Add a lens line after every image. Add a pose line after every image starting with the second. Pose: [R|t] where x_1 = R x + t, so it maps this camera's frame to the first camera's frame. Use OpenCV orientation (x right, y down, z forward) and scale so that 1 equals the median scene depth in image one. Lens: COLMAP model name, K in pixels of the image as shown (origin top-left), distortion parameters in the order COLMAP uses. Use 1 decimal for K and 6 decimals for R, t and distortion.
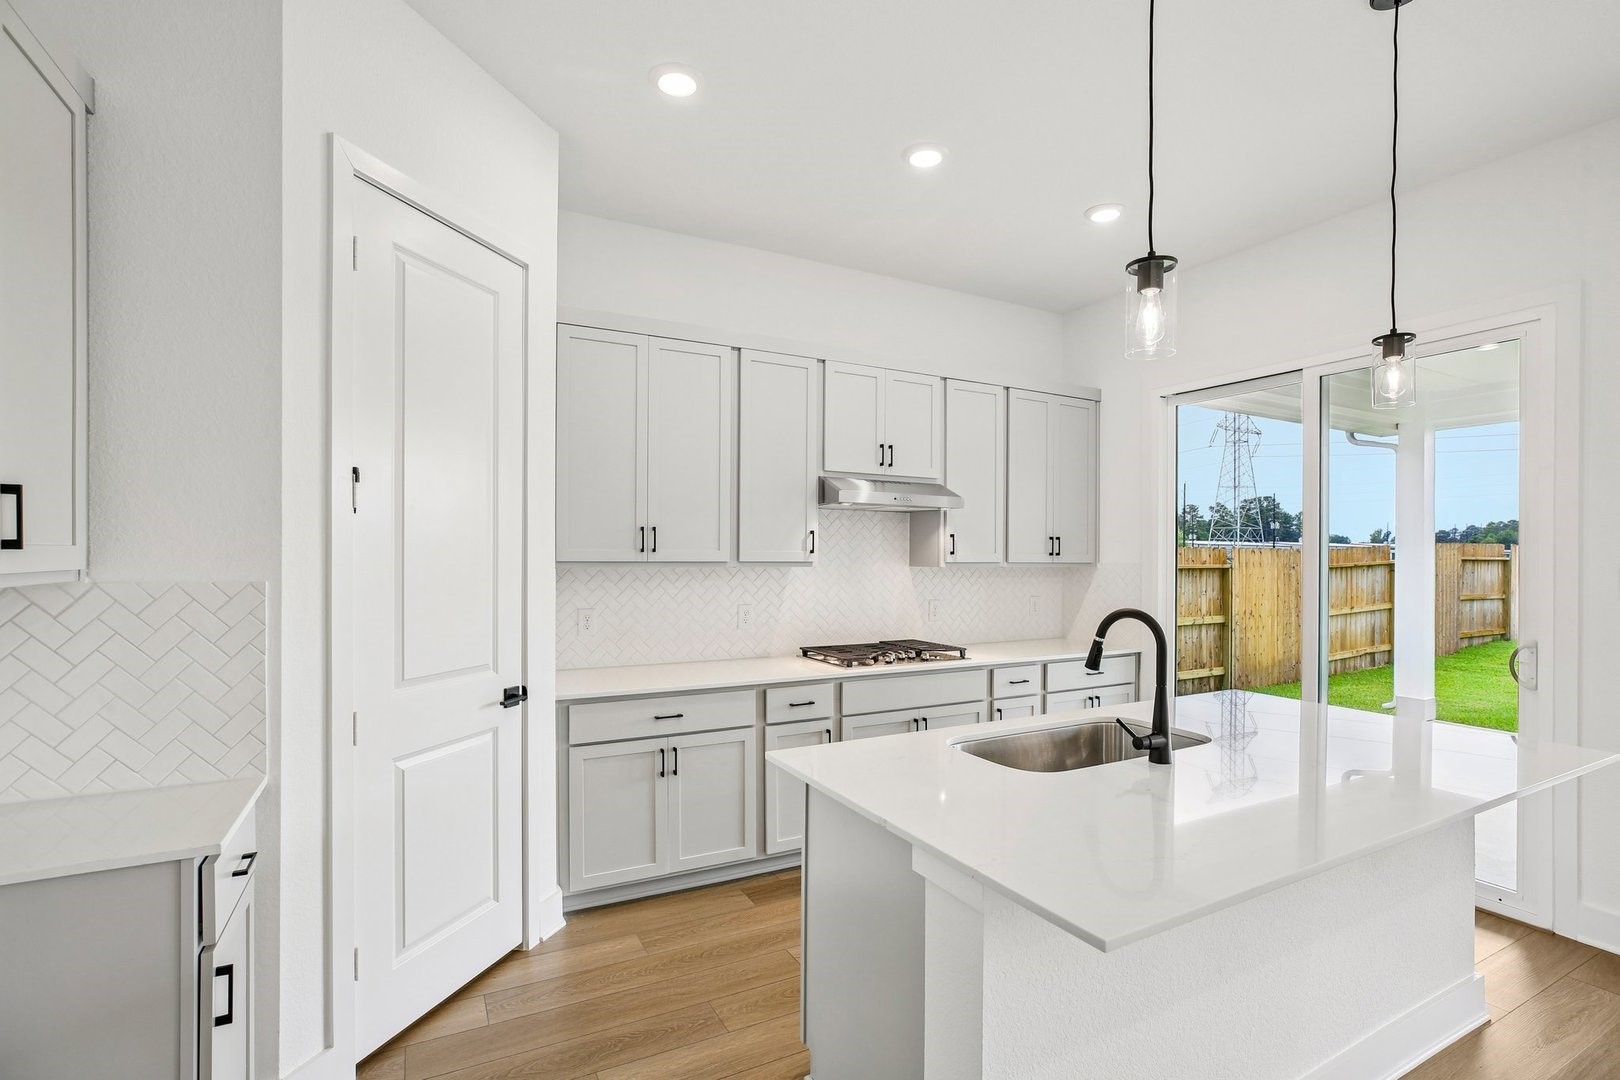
lens RADIAL K [[760.1, 0, 814.9], [0, 760.1, 552.5], [0, 0, 1]] dist [-0.024411, 0.001092]
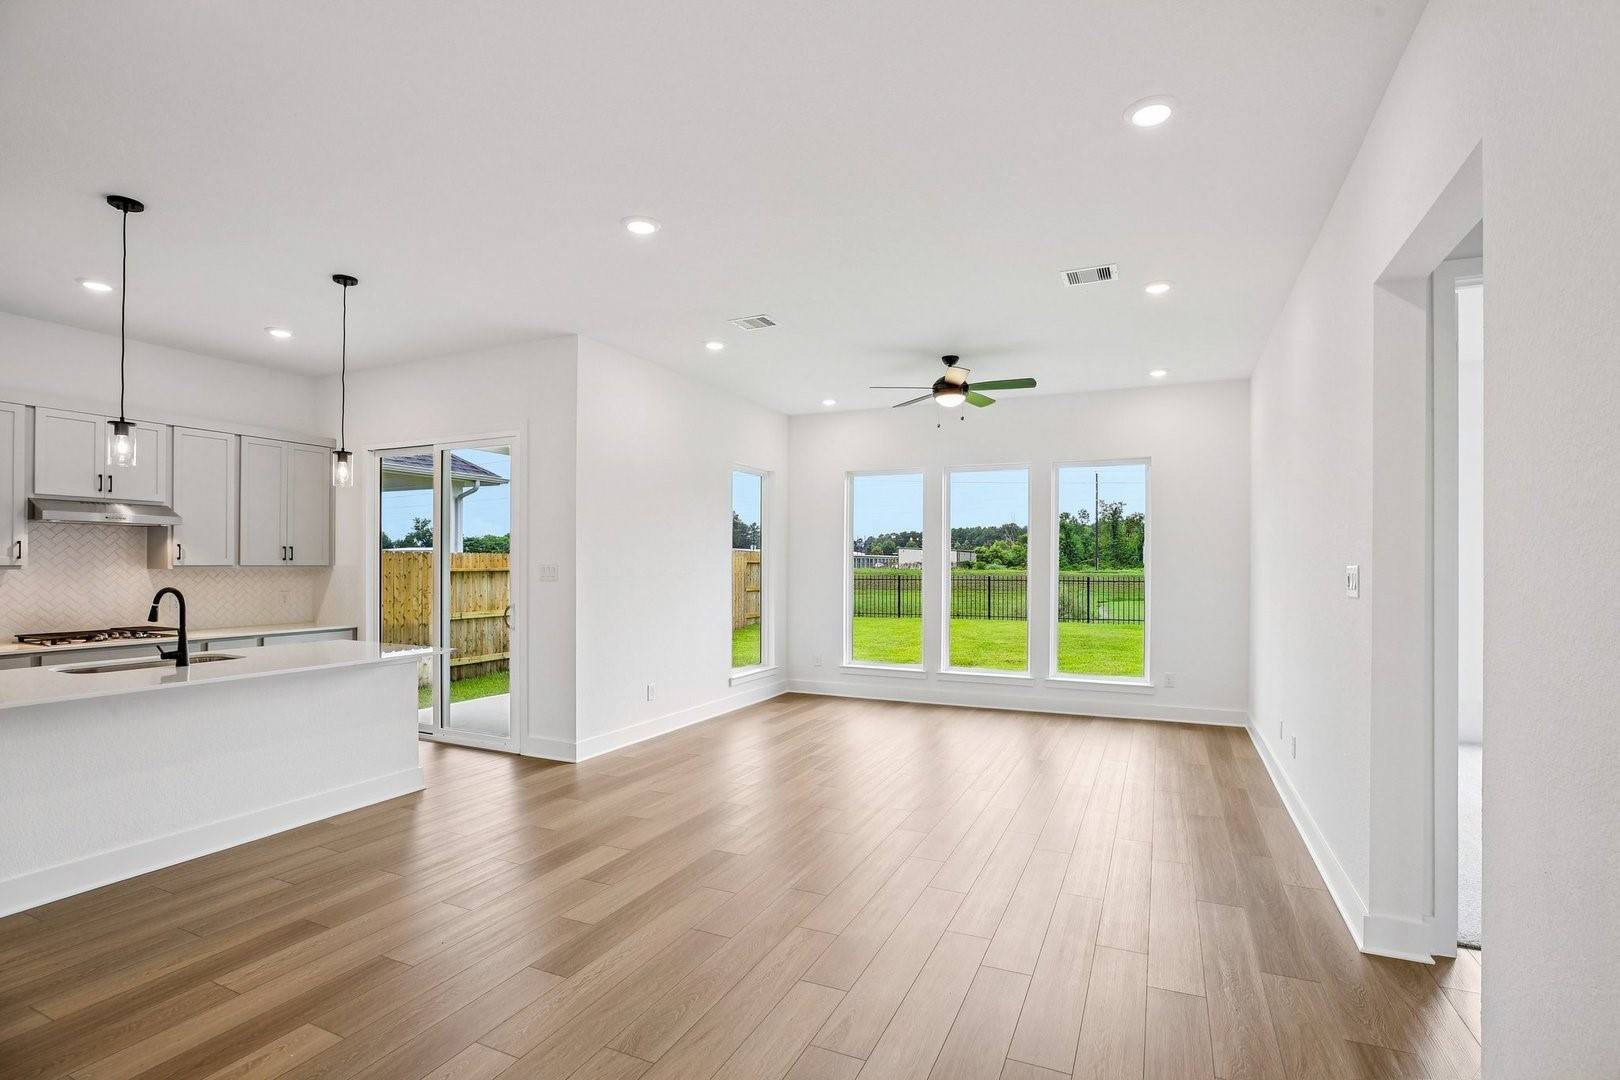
lens RADIAL K [[760.1, 0, 810.0], [0, 760.1, 561.6], [0, 0, 1]] dist [-0.024411, 0.001092]
pose [[0.798890, -0.003483, 0.601467, 0.275747], [0.000832, 0.999989, 0.004685, 0.001077], [-0.601477, -0.003243, 0.798884, -0.699215]]
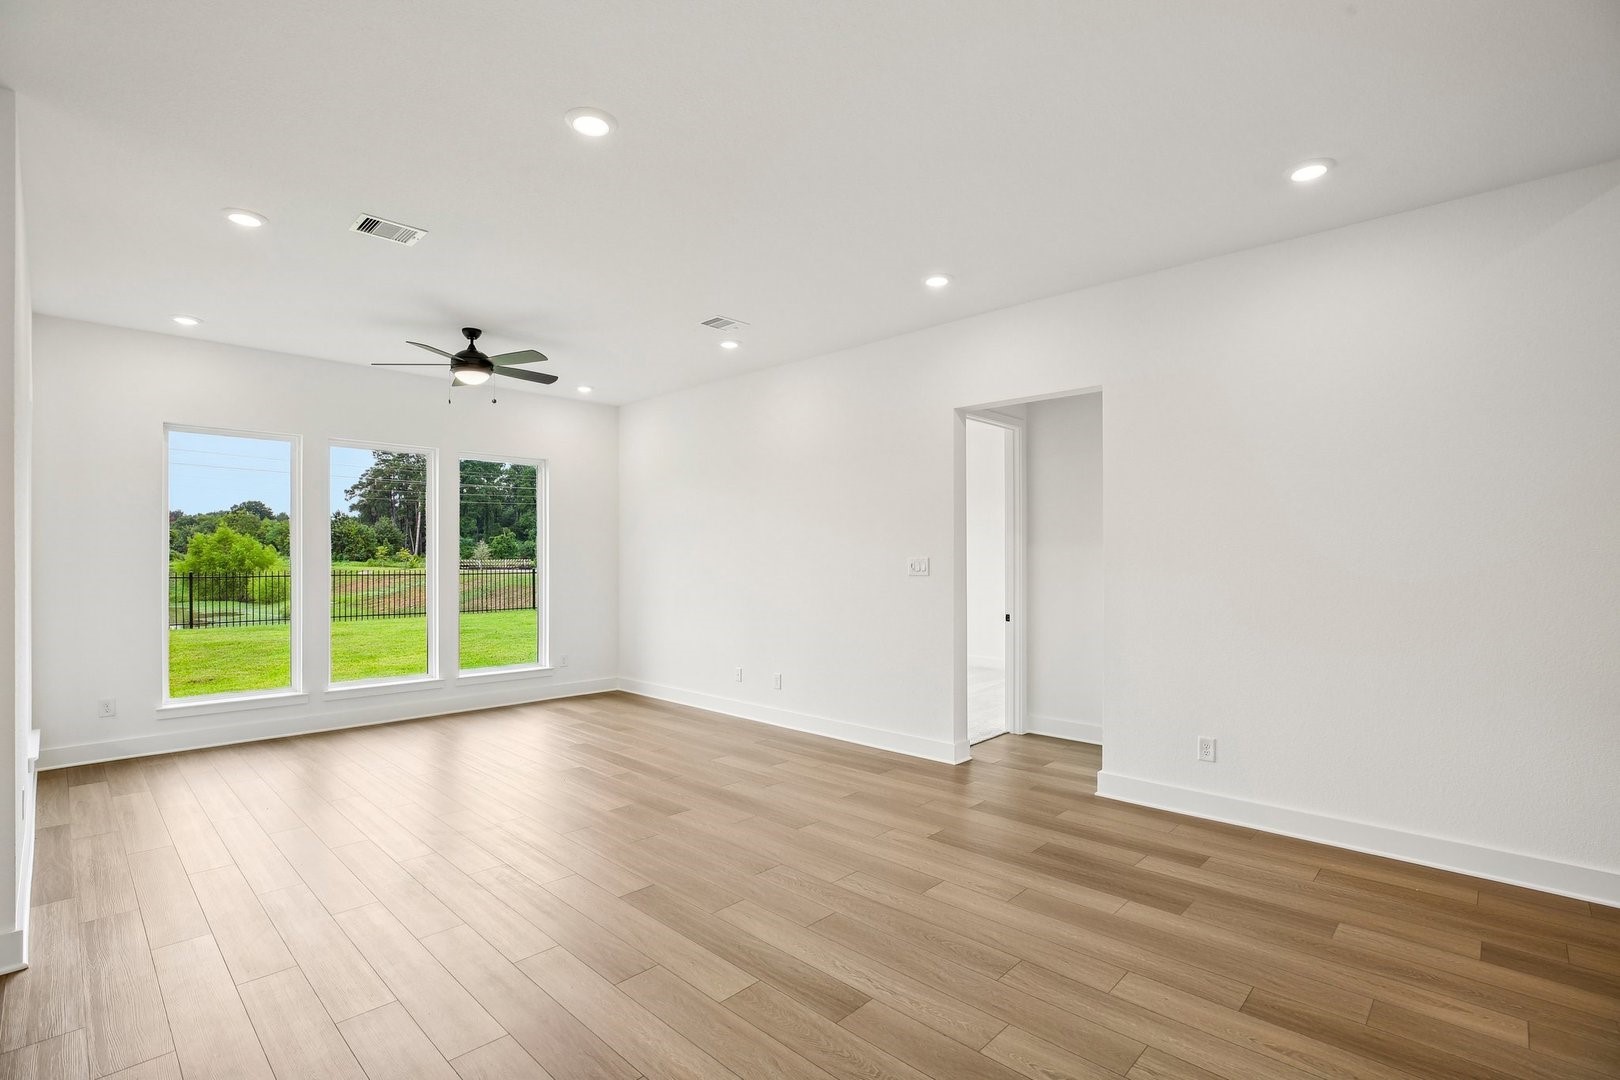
lens RADIAL K [[760.1, 0, 815.3], [0, 760.1, 539.5], [0, 0, 1]] dist [-0.024411, 0.001092]
pose [[-0.302923, 0.015580, 0.952888, -0.445092], [-0.006654, 0.999807, -0.018462, 0.006755], [-0.952992, -0.011933, -0.302761, 1.107724]]
